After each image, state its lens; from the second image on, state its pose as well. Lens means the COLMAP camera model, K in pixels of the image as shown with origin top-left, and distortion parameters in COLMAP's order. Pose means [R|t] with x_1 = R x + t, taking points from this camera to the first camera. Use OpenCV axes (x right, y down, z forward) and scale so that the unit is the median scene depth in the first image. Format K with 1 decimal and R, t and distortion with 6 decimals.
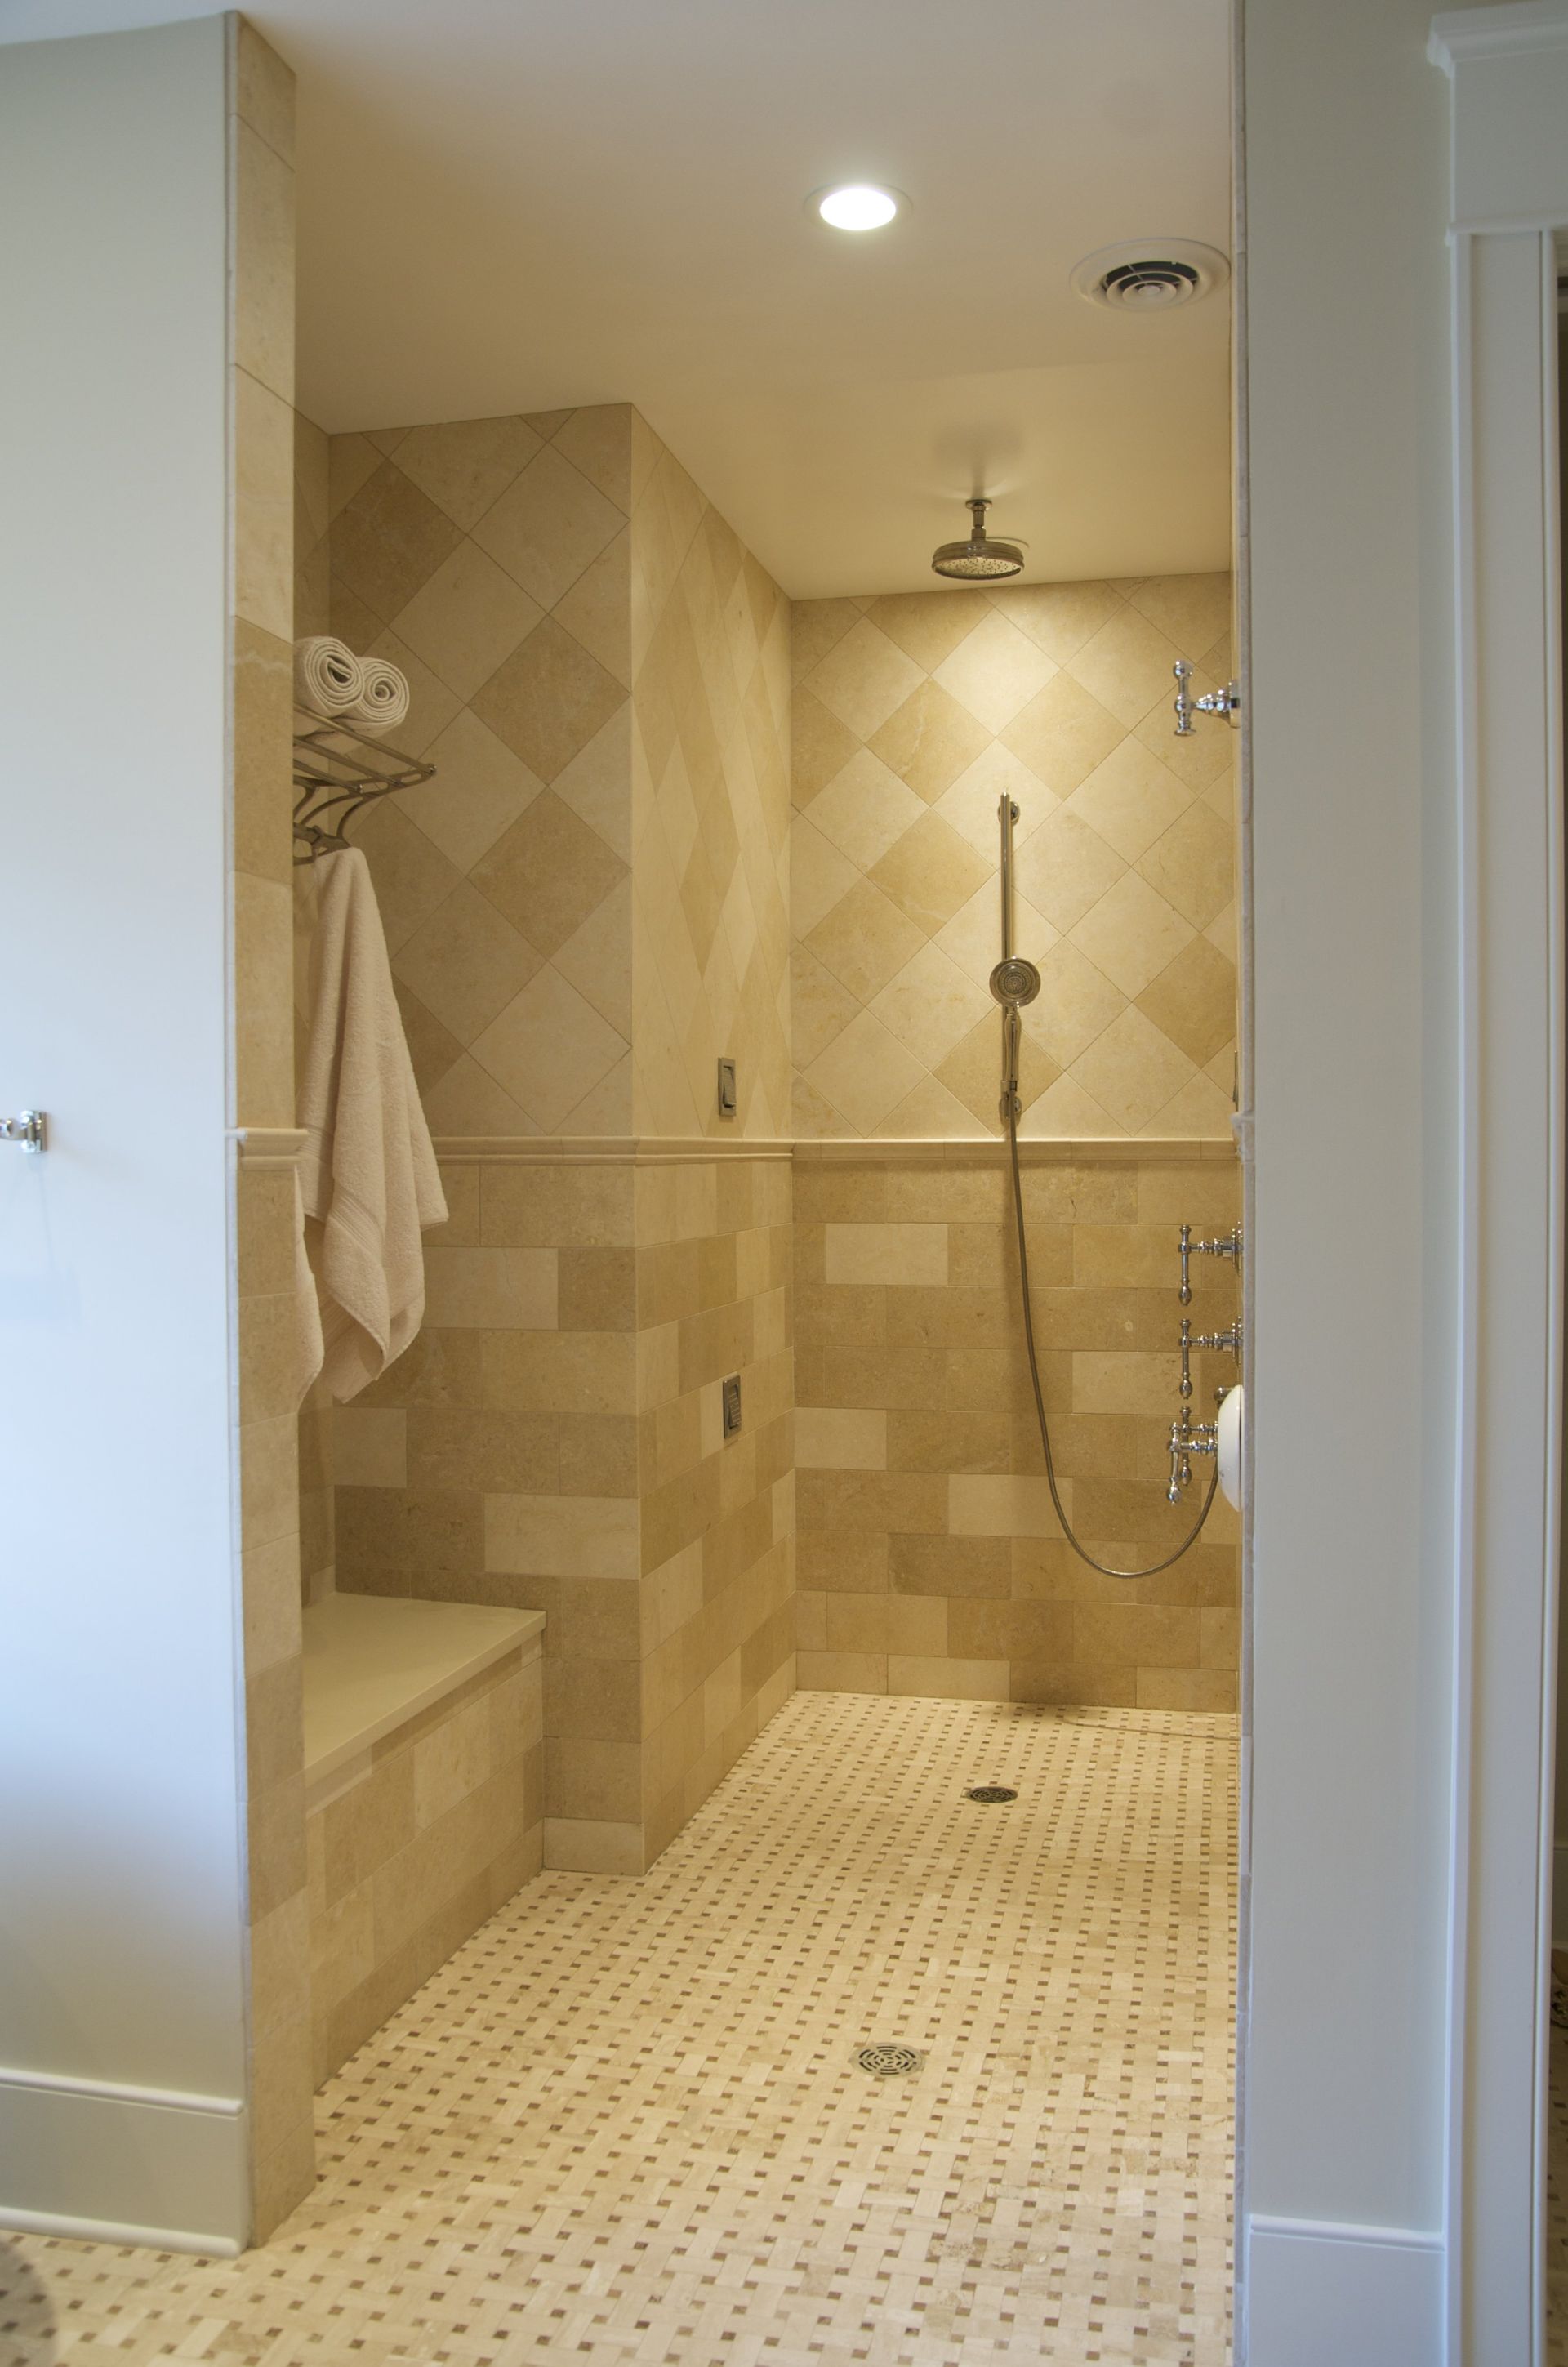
lens RADIAL K [[1880.5, 0, 776.2], [0, 1880.5, 1188.4], [0, 0, 1]] dist [-0.124427, 0.121311]
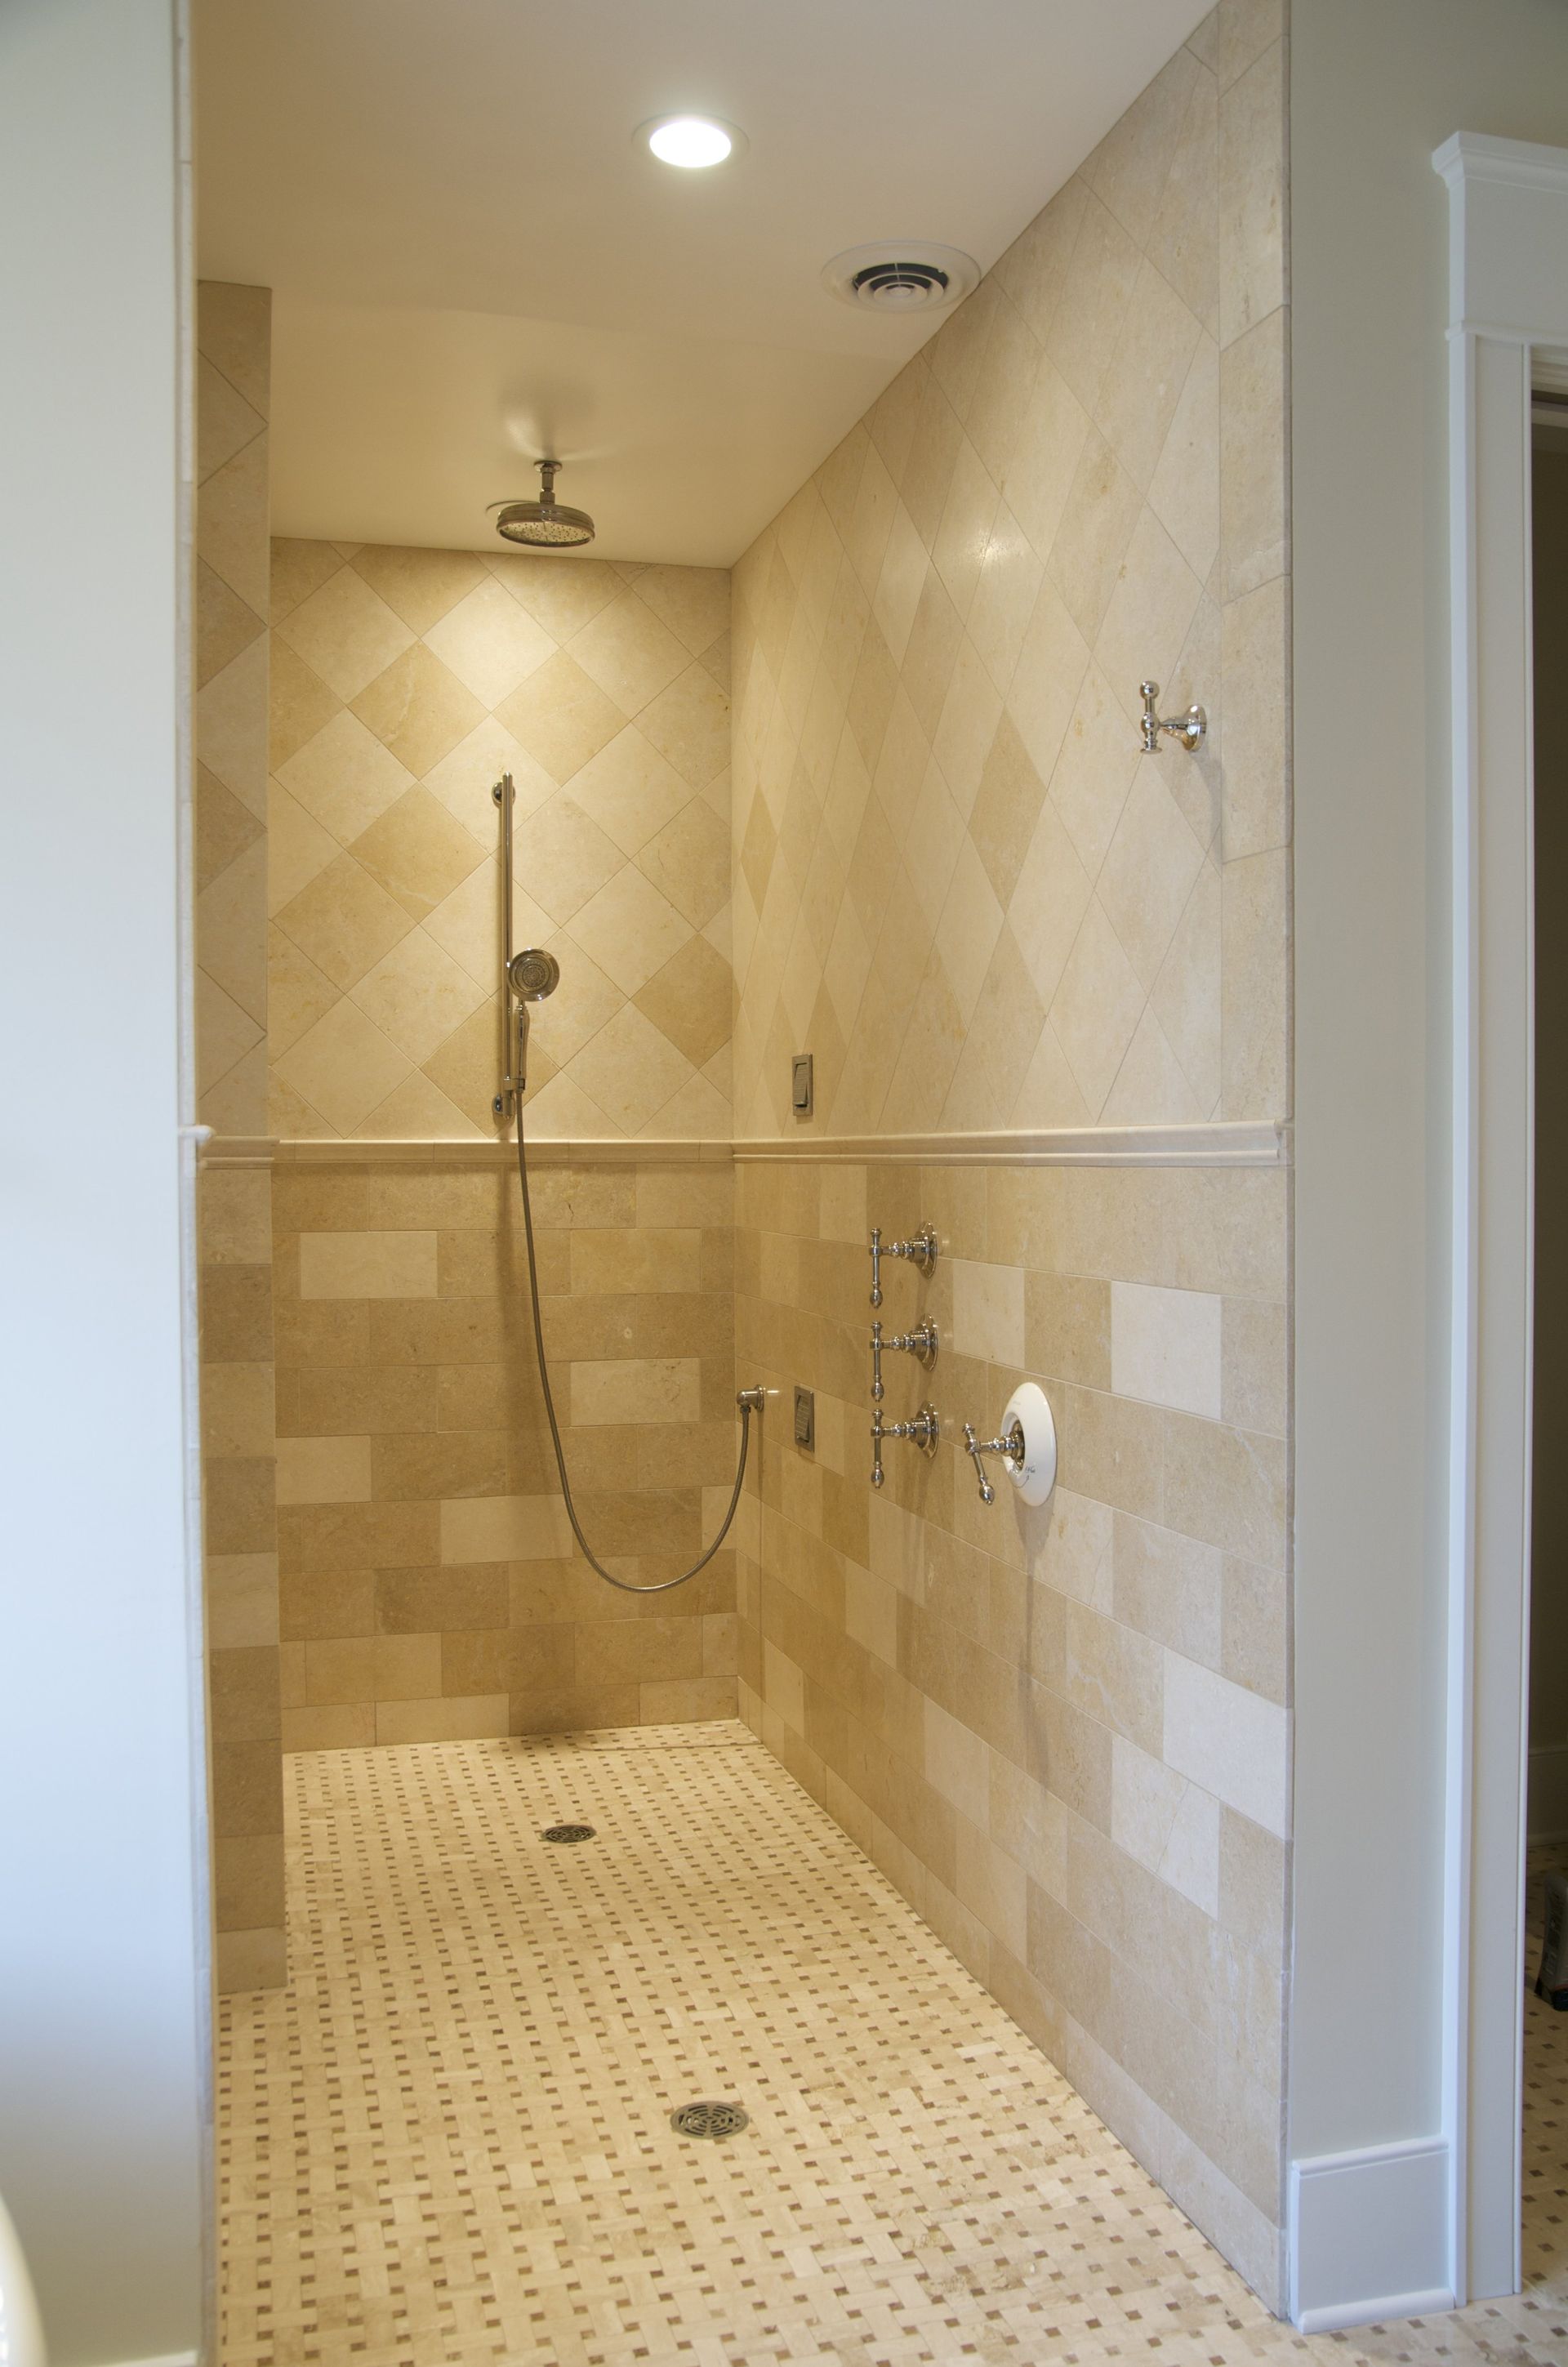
lens RADIAL K [[1954.4, 0, 779.1], [0, 1954.4, 1191.0], [0, 0, 1]] dist [-0.099640, 0.104650]
pose [[0.876301, -0.007324, 0.481709, -0.270621], [0.006993, 0.999972, 0.002482, -0.002621], [-0.481714, 0.001194, 0.876328, 0.087056]]
